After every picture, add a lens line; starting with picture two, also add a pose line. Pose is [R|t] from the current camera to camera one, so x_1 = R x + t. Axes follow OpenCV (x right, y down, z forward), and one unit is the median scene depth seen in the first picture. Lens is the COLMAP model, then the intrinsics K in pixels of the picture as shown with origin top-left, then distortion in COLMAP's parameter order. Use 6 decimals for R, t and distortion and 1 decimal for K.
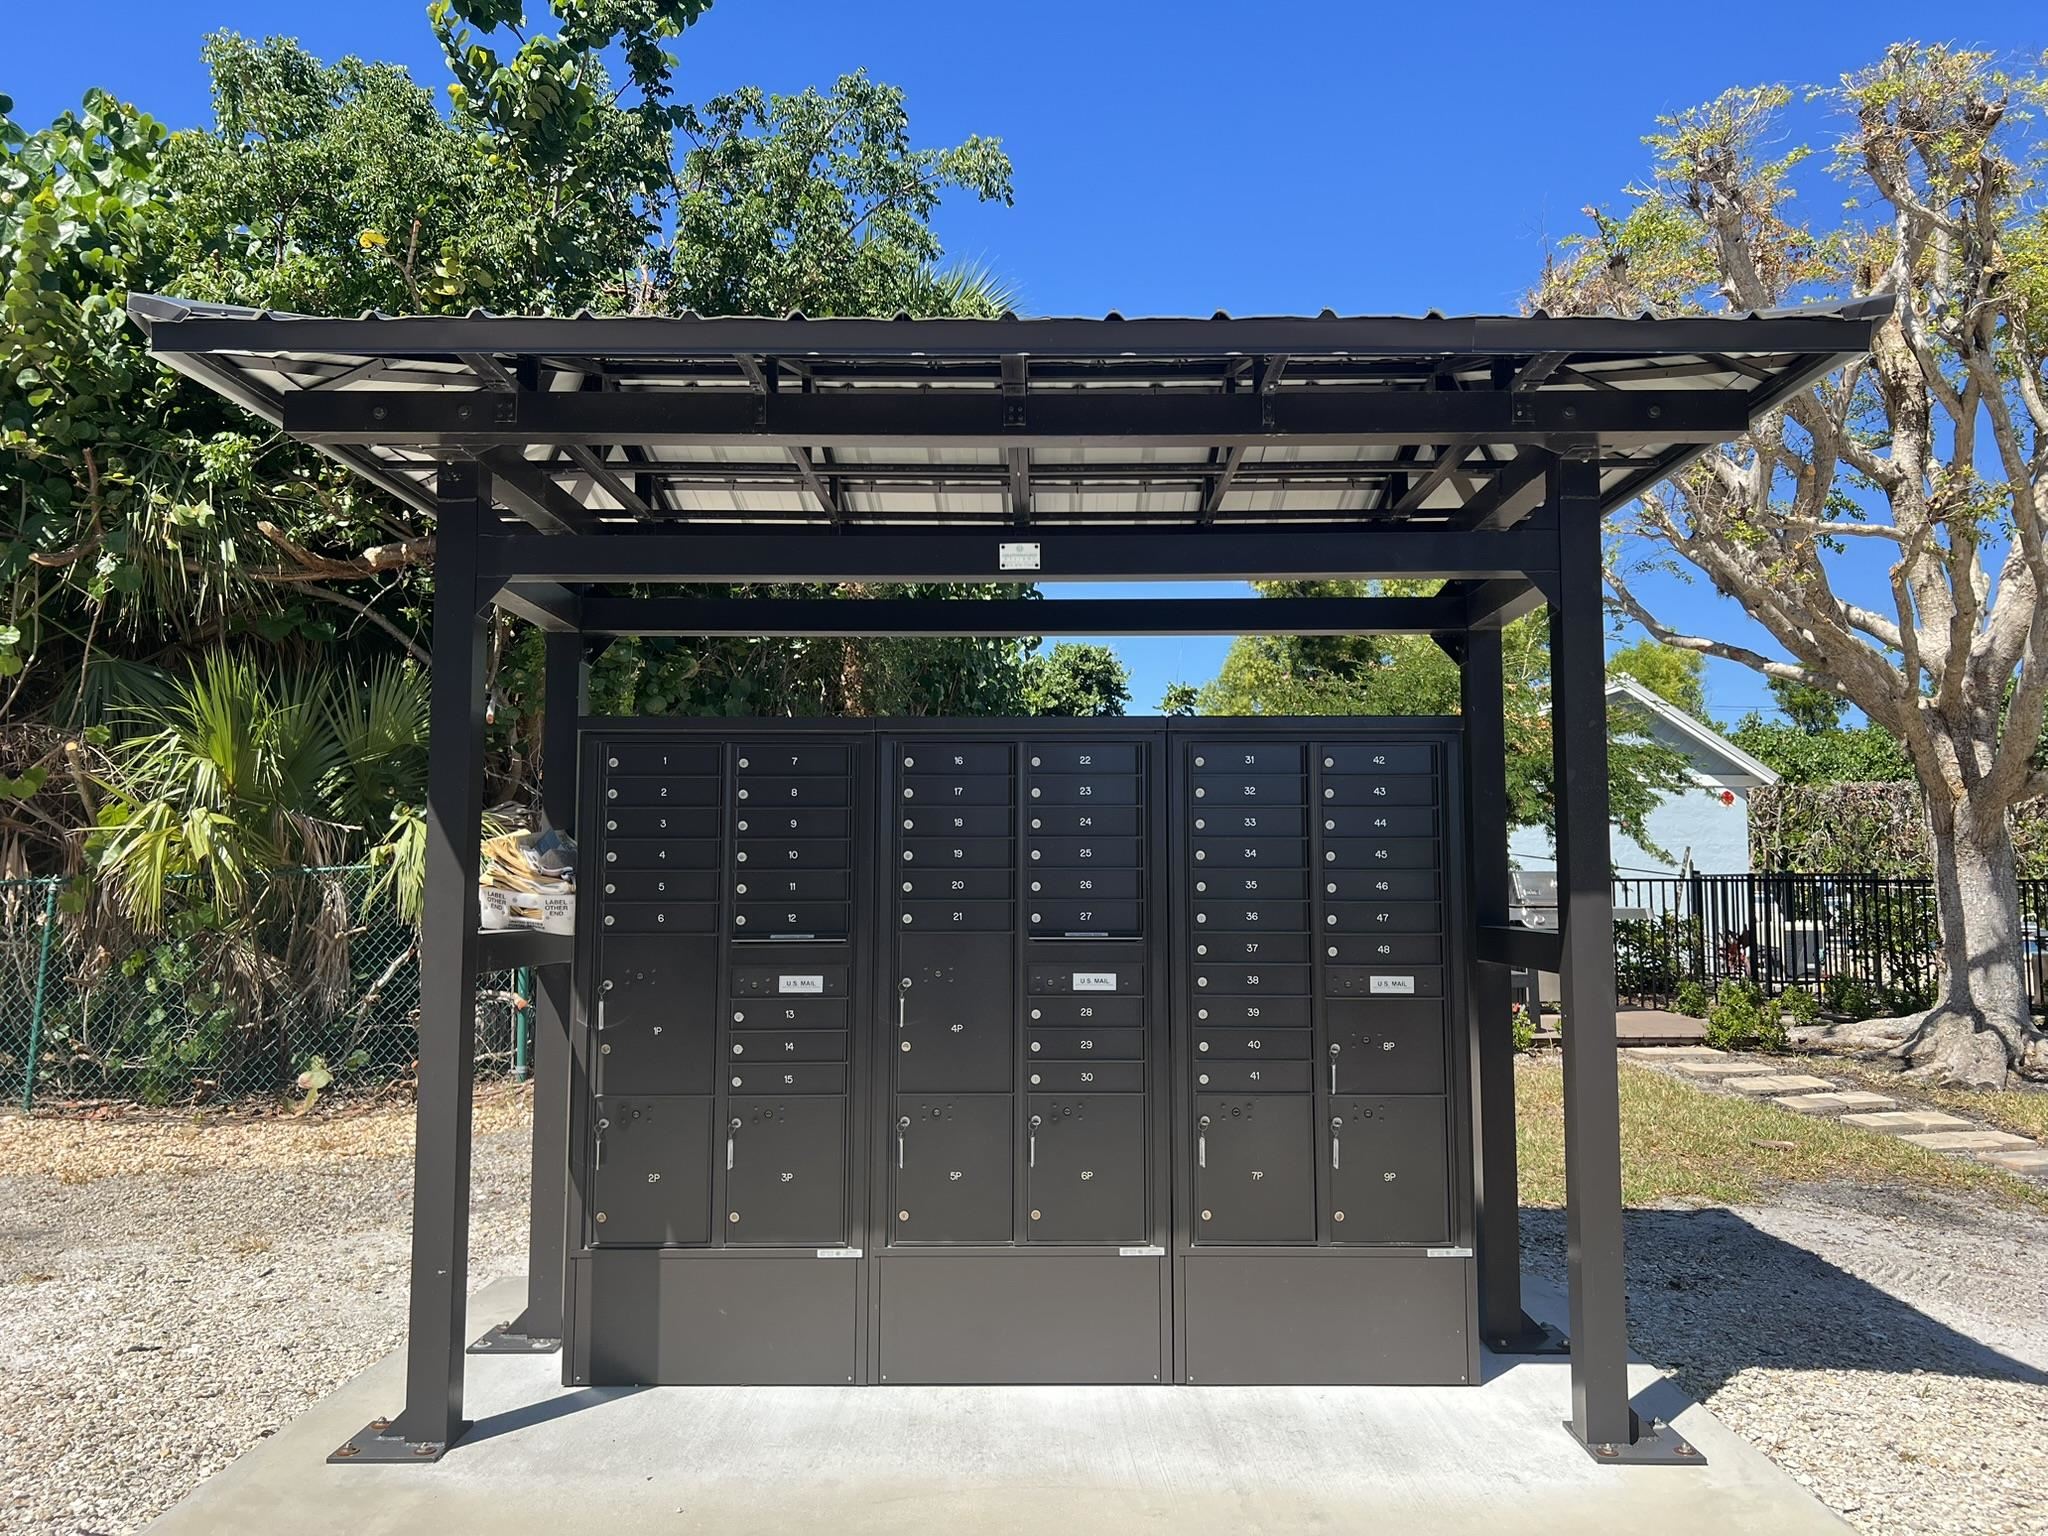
lens RADIAL K [[1518.2, 0, 1024.0], [0, 1518.2, 768.0], [0, 0, 1]] dist [0.045578, 0.001200]
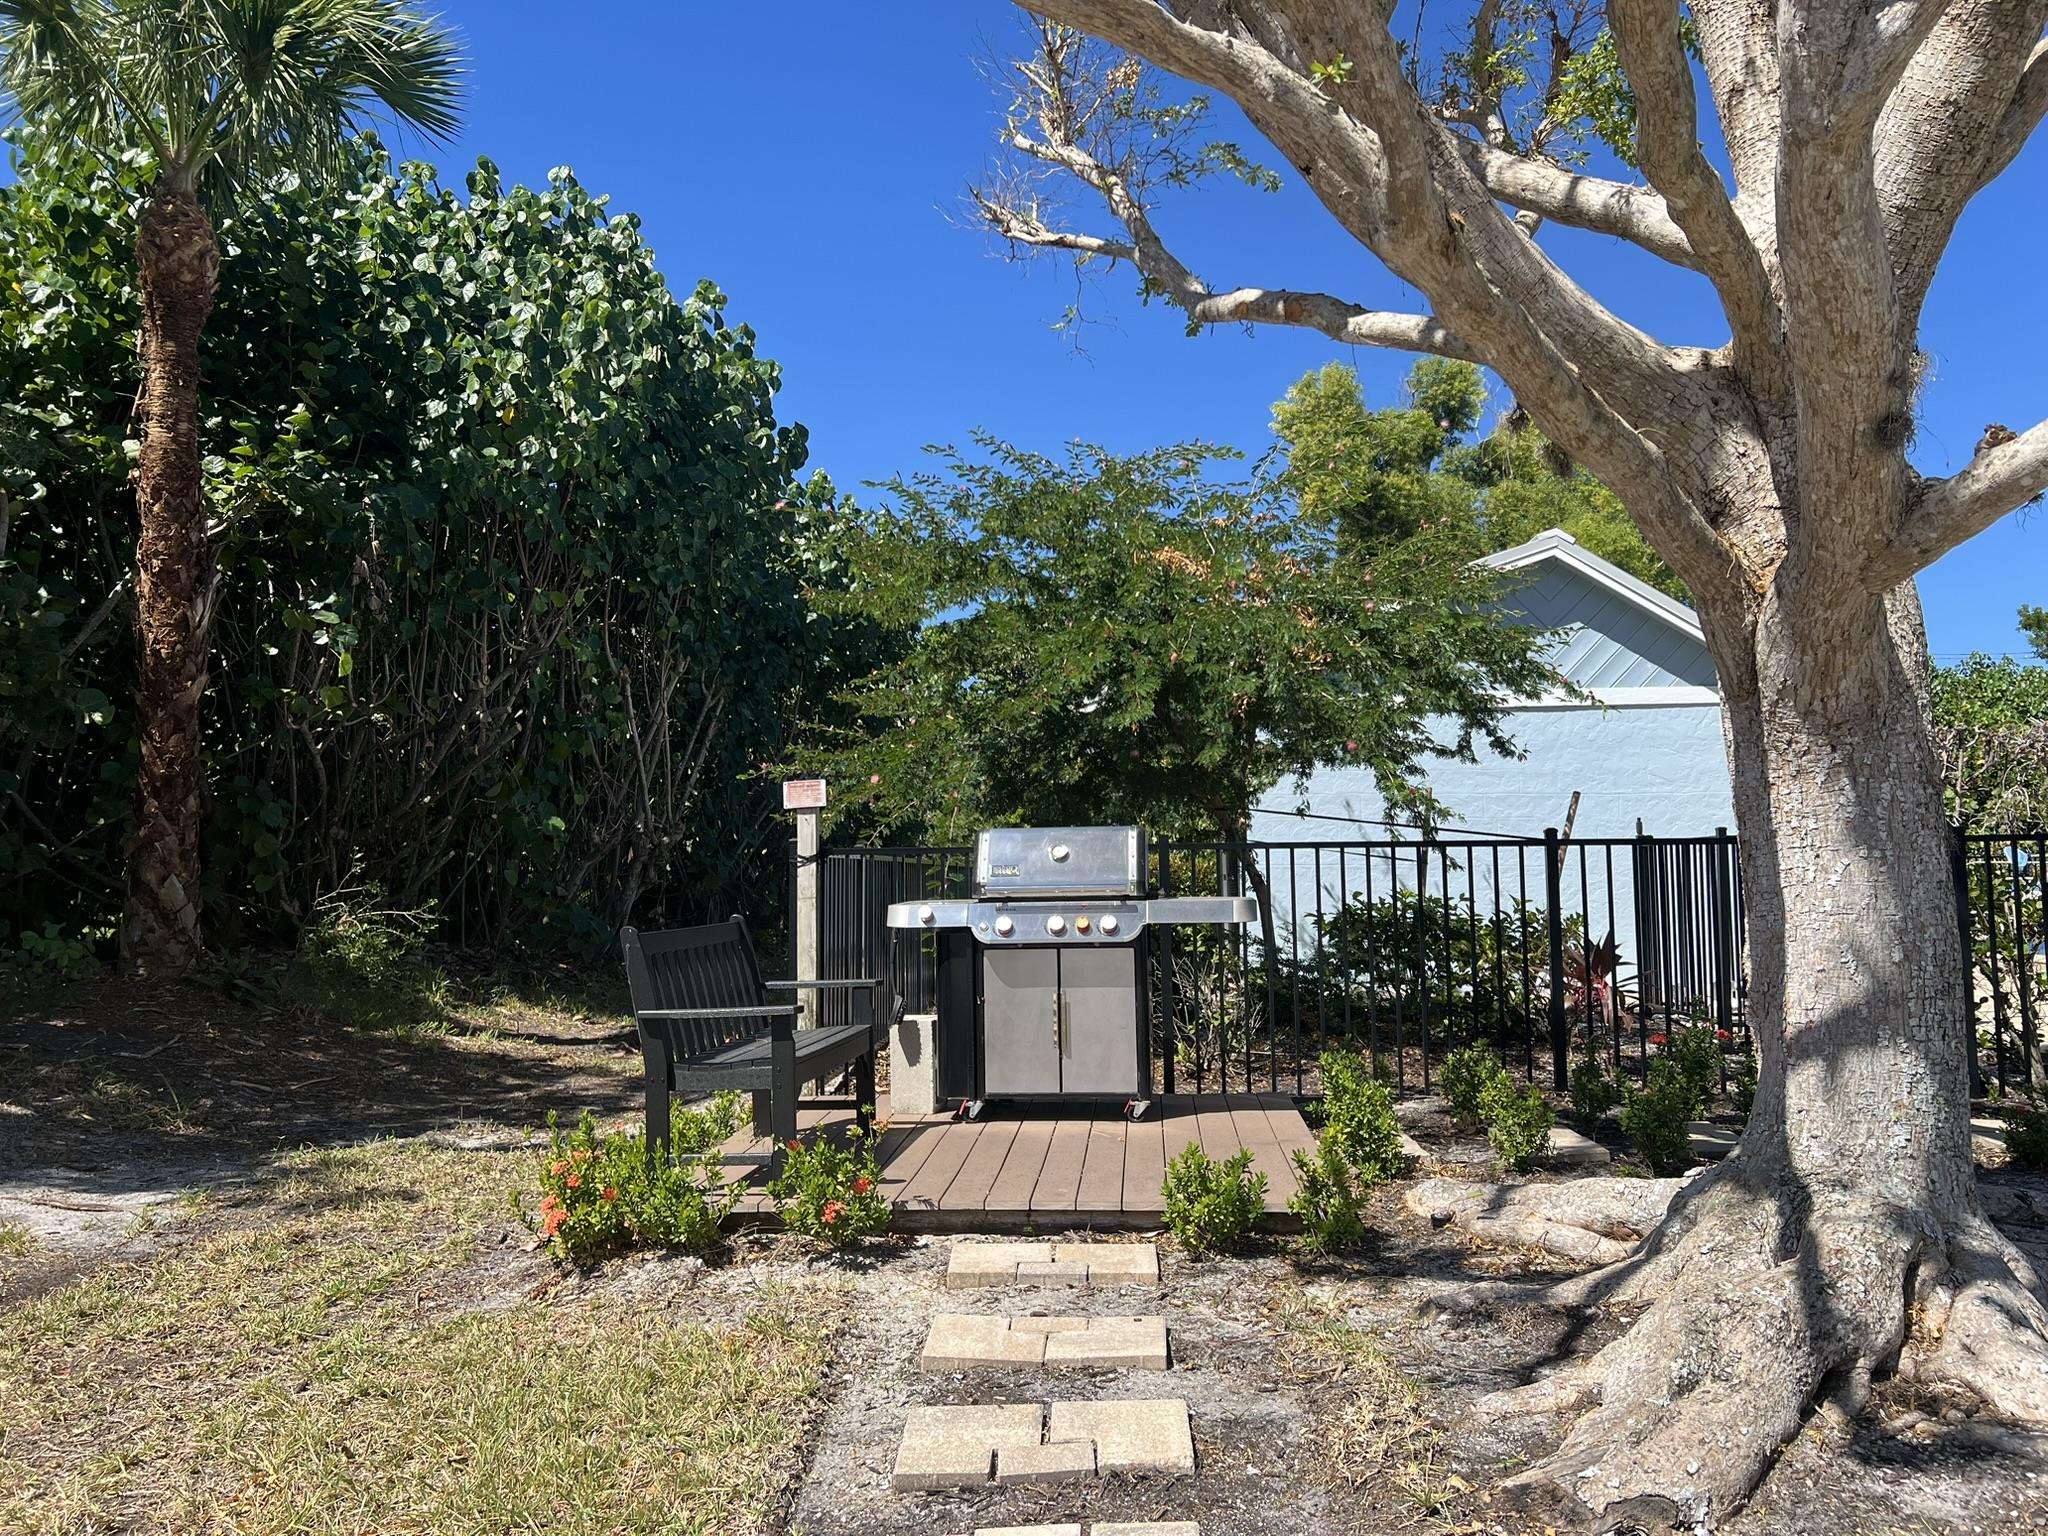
lens RADIAL K [[1518.2, 0, 1024.0], [0, 1518.2, 768.0], [0, 0, 1]] dist [0.045578, 0.001200]
pose [[0.990032, -0.026836, -0.138266, 0.484037], [0.027876, 0.999596, 0.005590, 0.054299], [0.138060, -0.009389, 0.990379, 0.617577]]
